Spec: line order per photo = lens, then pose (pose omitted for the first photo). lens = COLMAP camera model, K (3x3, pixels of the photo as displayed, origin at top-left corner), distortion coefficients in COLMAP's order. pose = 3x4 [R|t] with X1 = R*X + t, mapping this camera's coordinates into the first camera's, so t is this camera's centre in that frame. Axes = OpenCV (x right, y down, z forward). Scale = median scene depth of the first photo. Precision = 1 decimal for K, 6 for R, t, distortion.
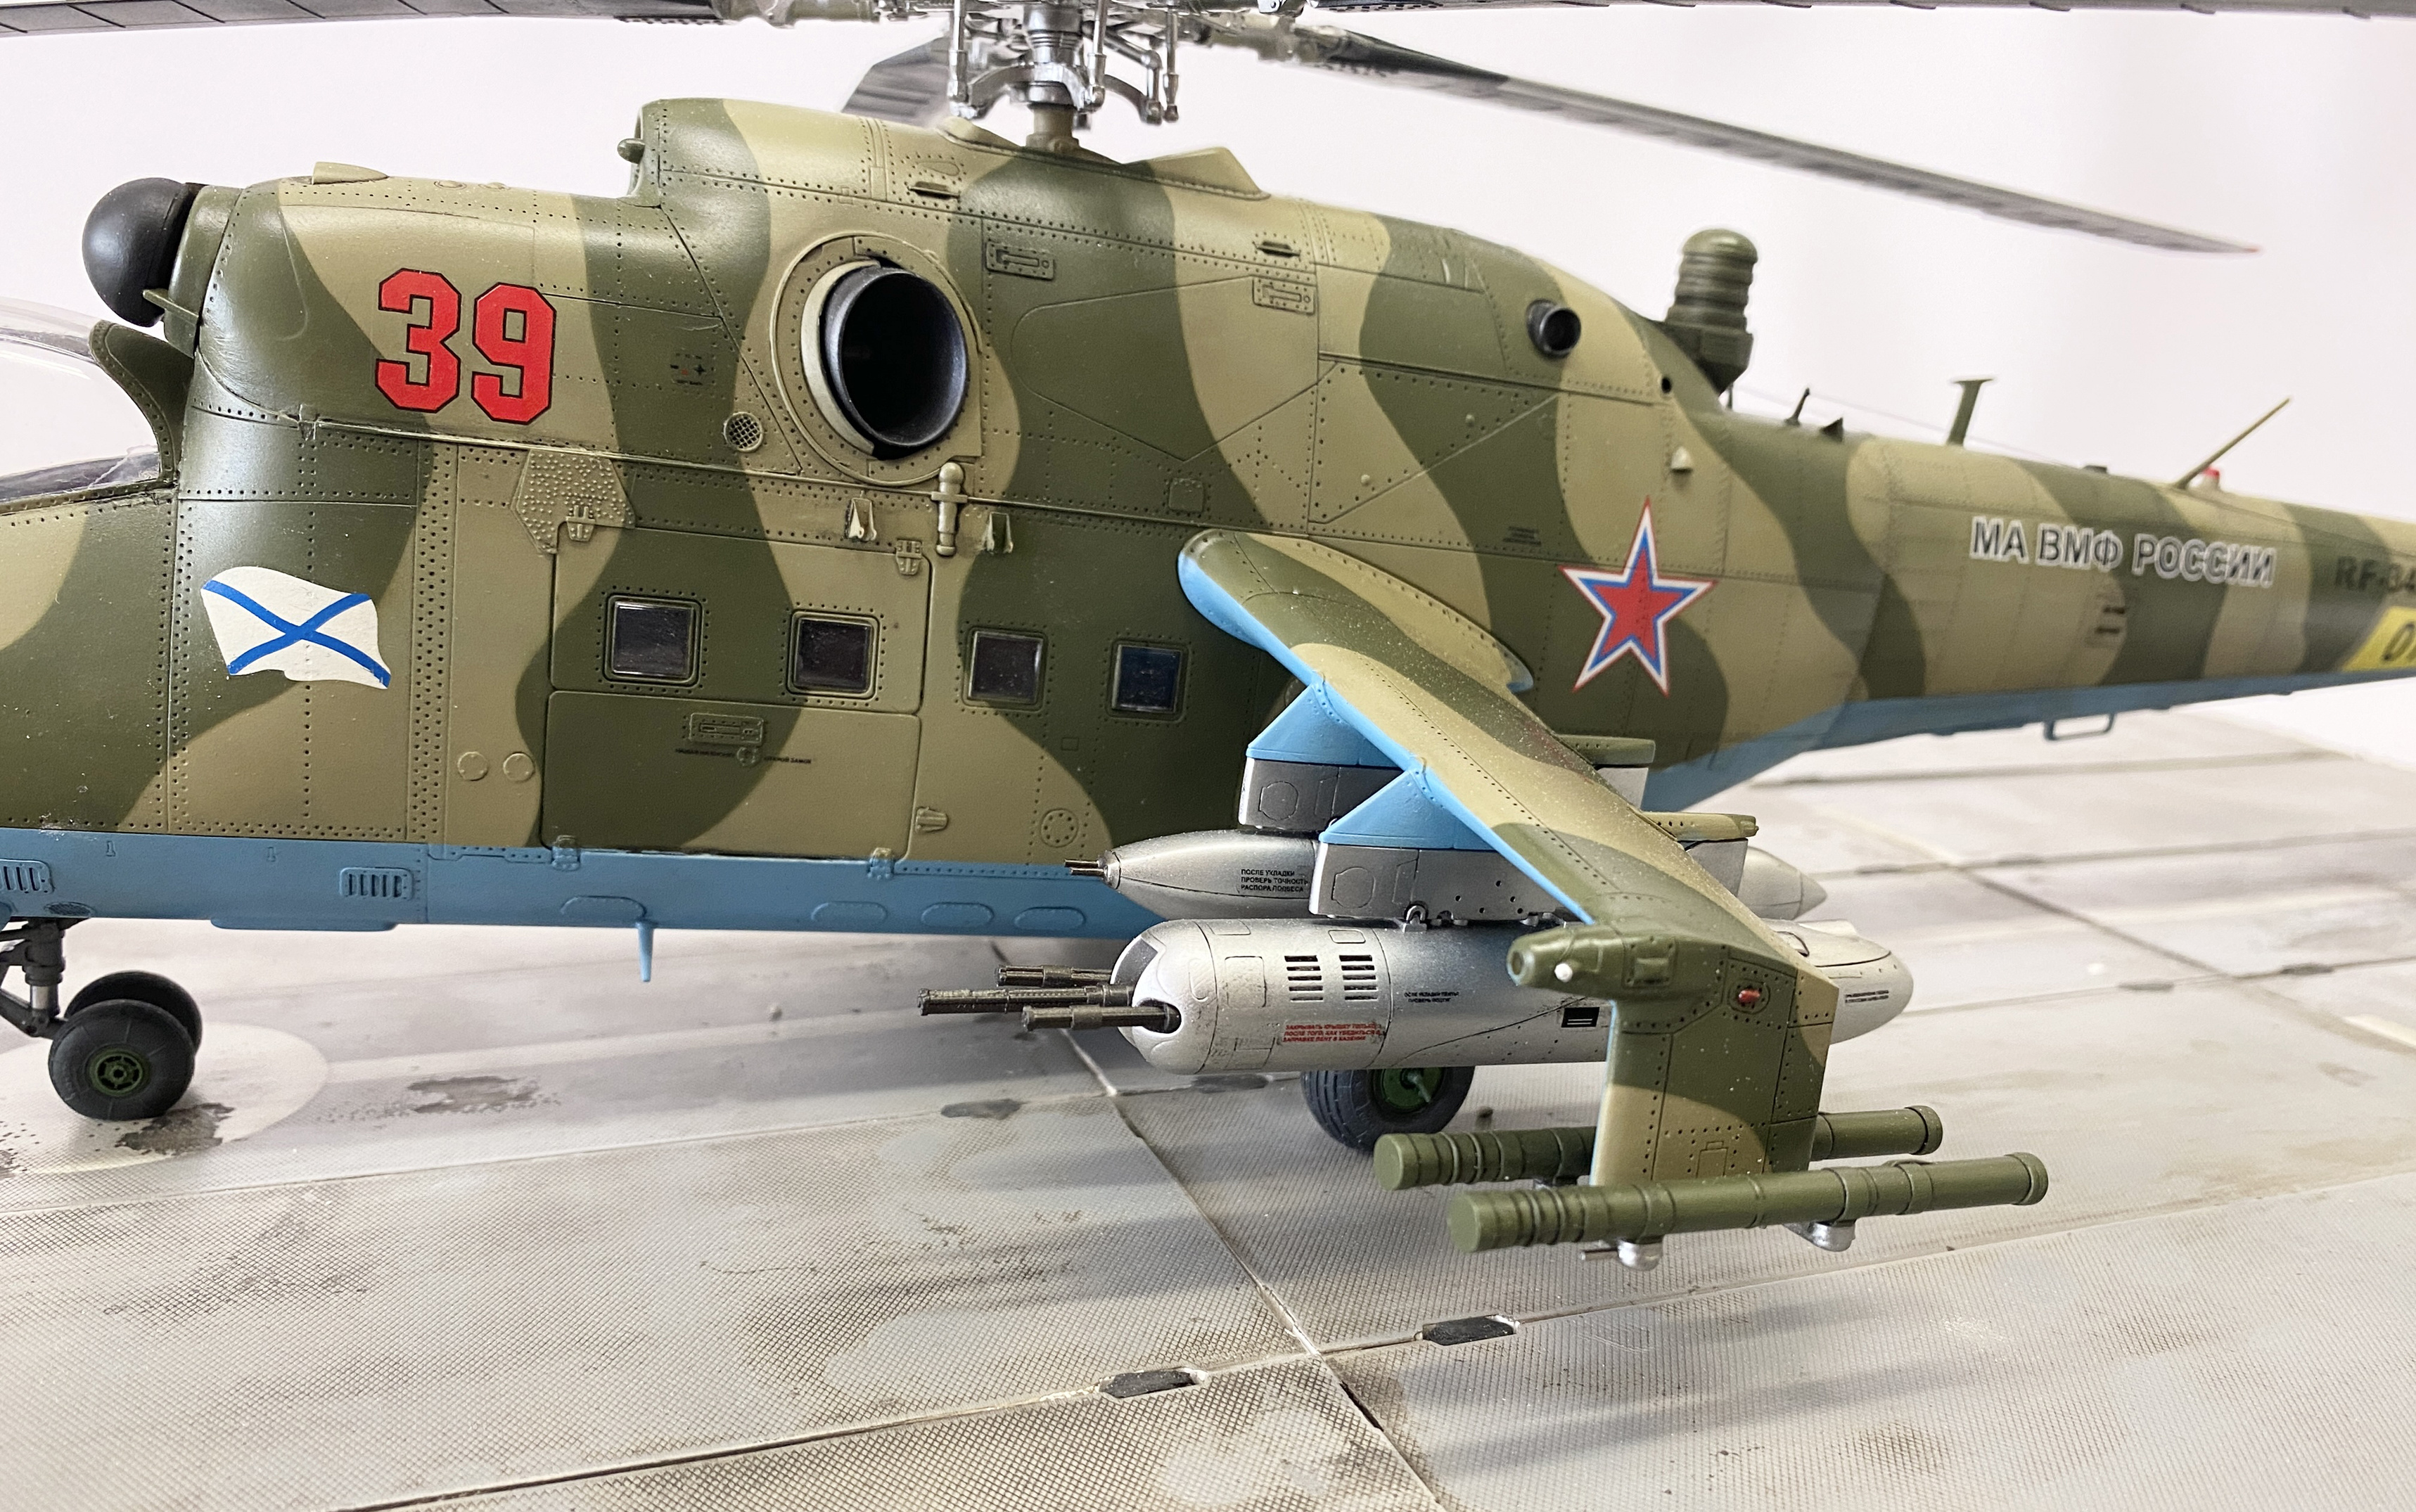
lens RADIAL K [[1859.4, 0, 1179.6], [0, 1859.4, 876.9], [0, 0, 1]] dist [-0.002916, -0.008417]
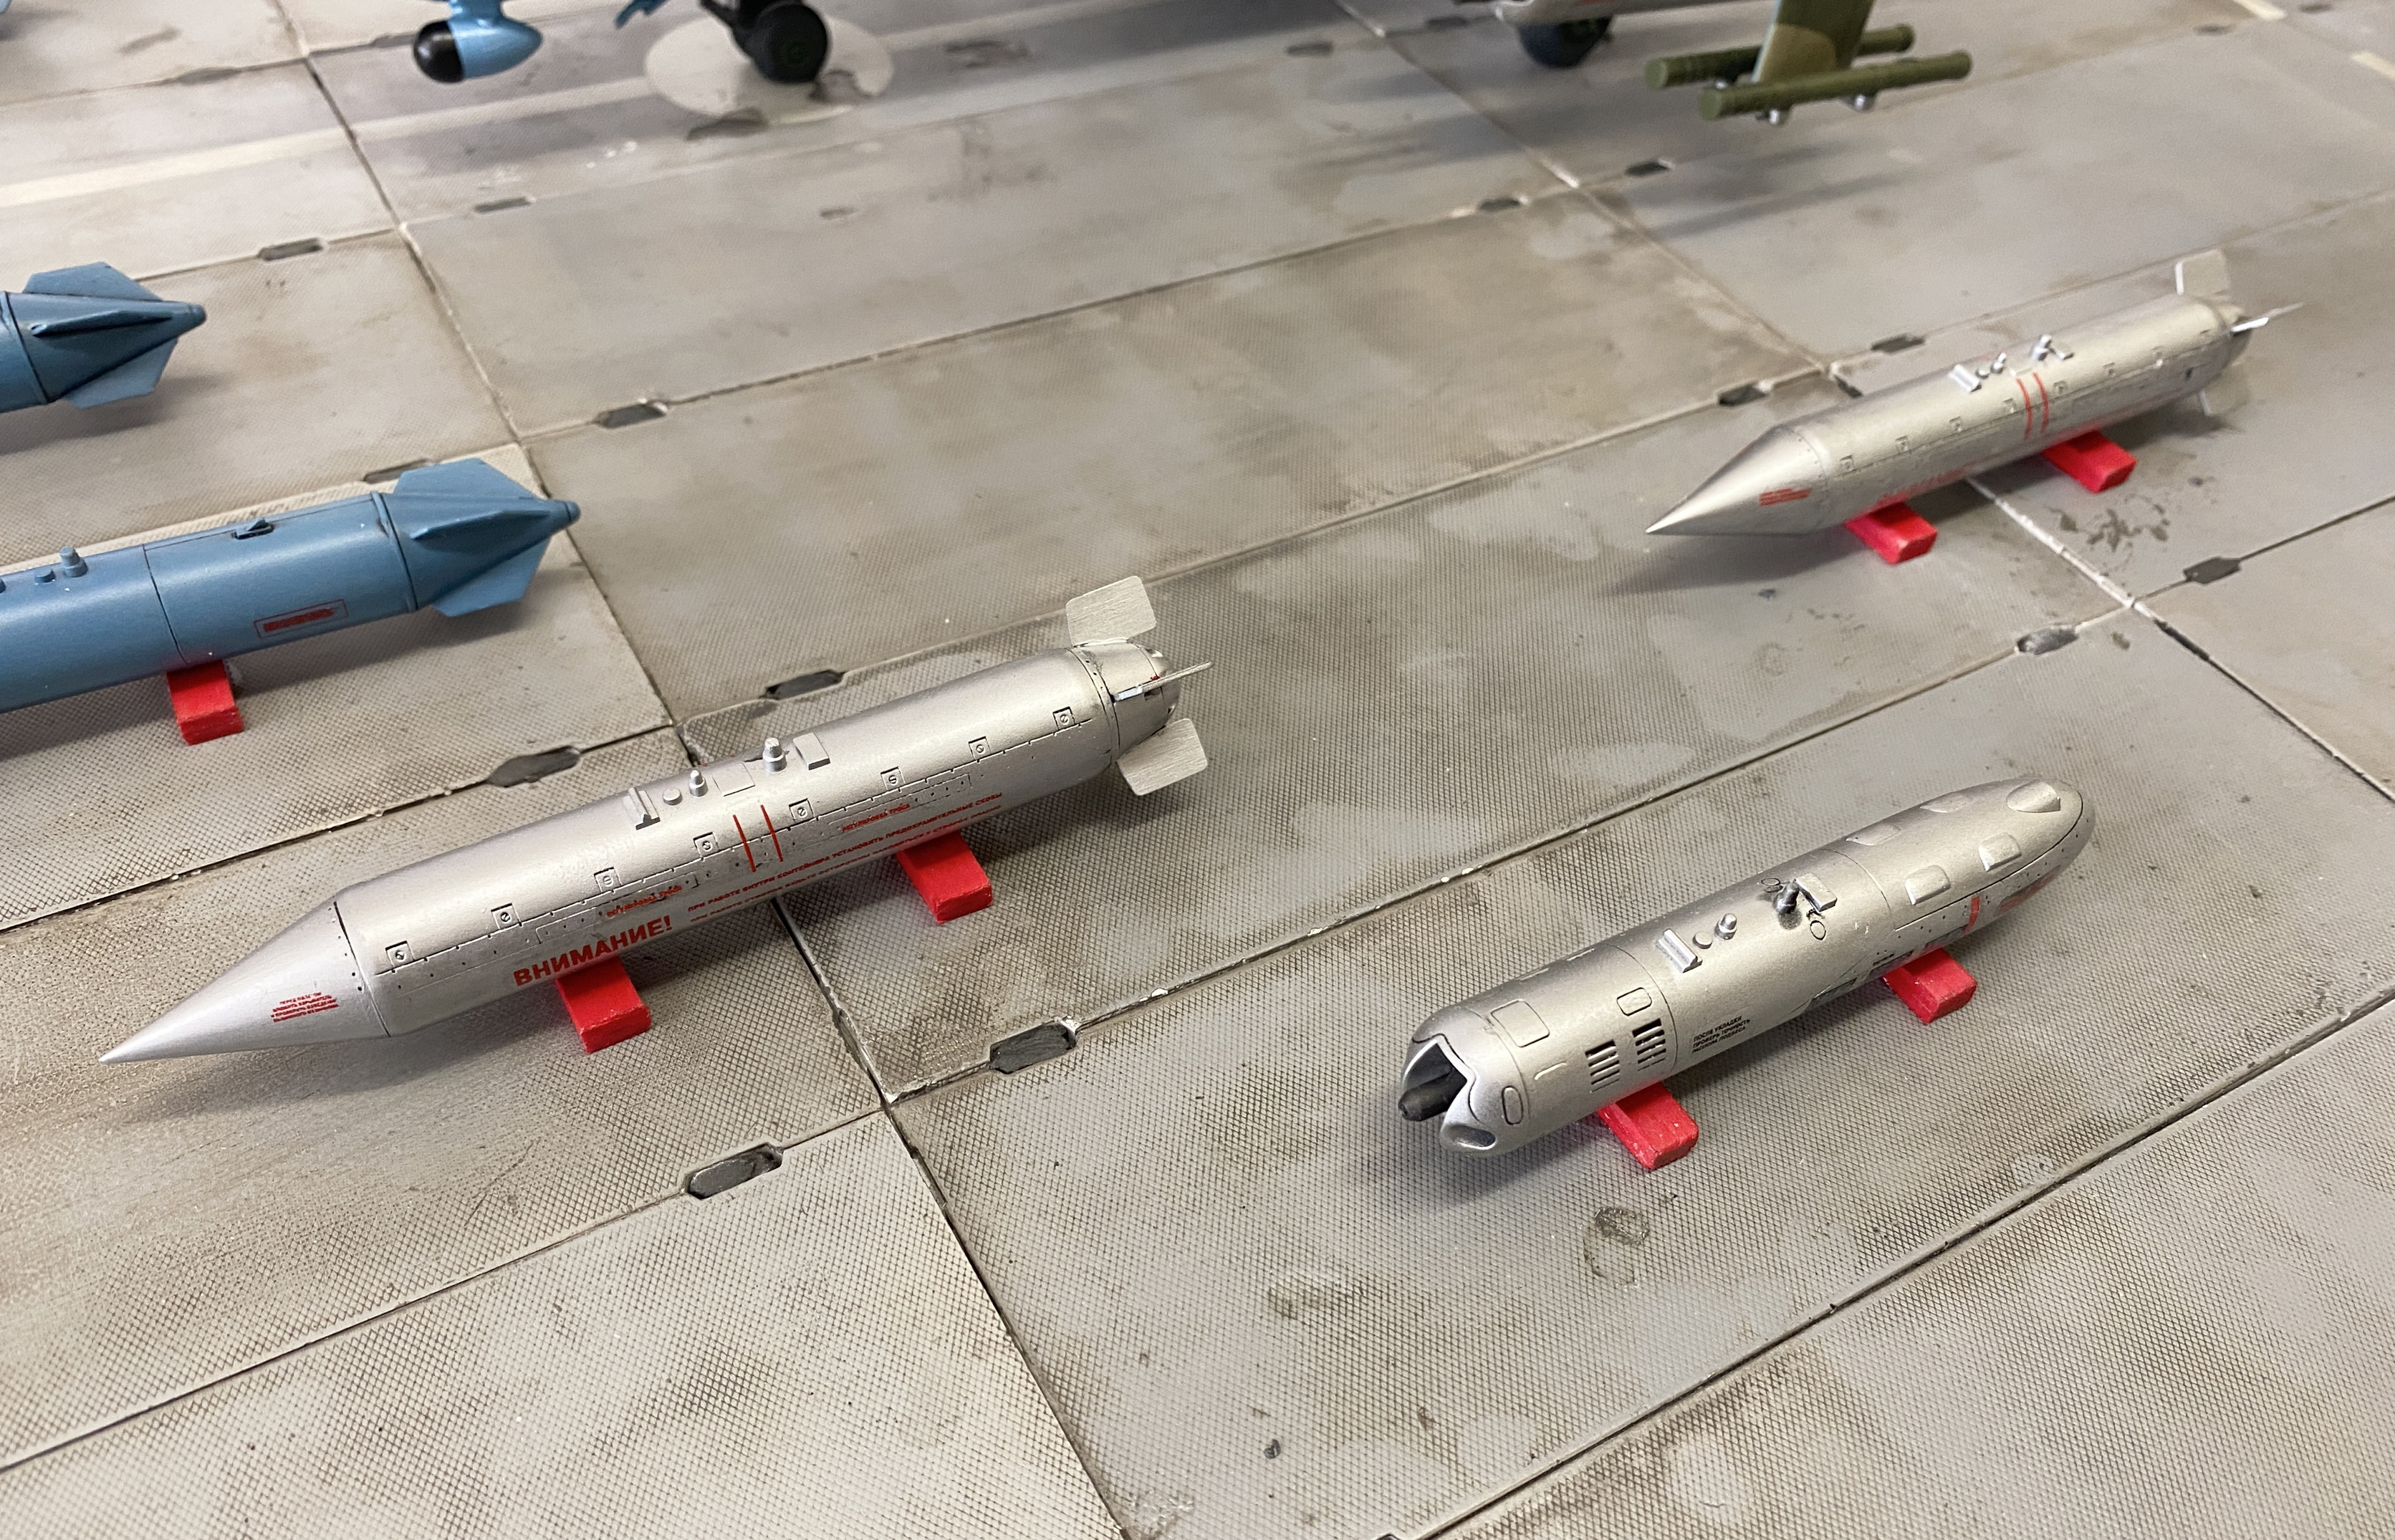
lens RADIAL K [[1860.3, 0, 1159.5], [0, 1860.3, 882.7], [0, 0, 1]] dist [-0.002859, -0.002887]
pose [[0.987251, -0.103264, 0.121129, -0.507263], [0.022423, 0.843635, 0.536449, -0.128642], [-0.157584, -0.526894, 0.835195, -0.680849]]
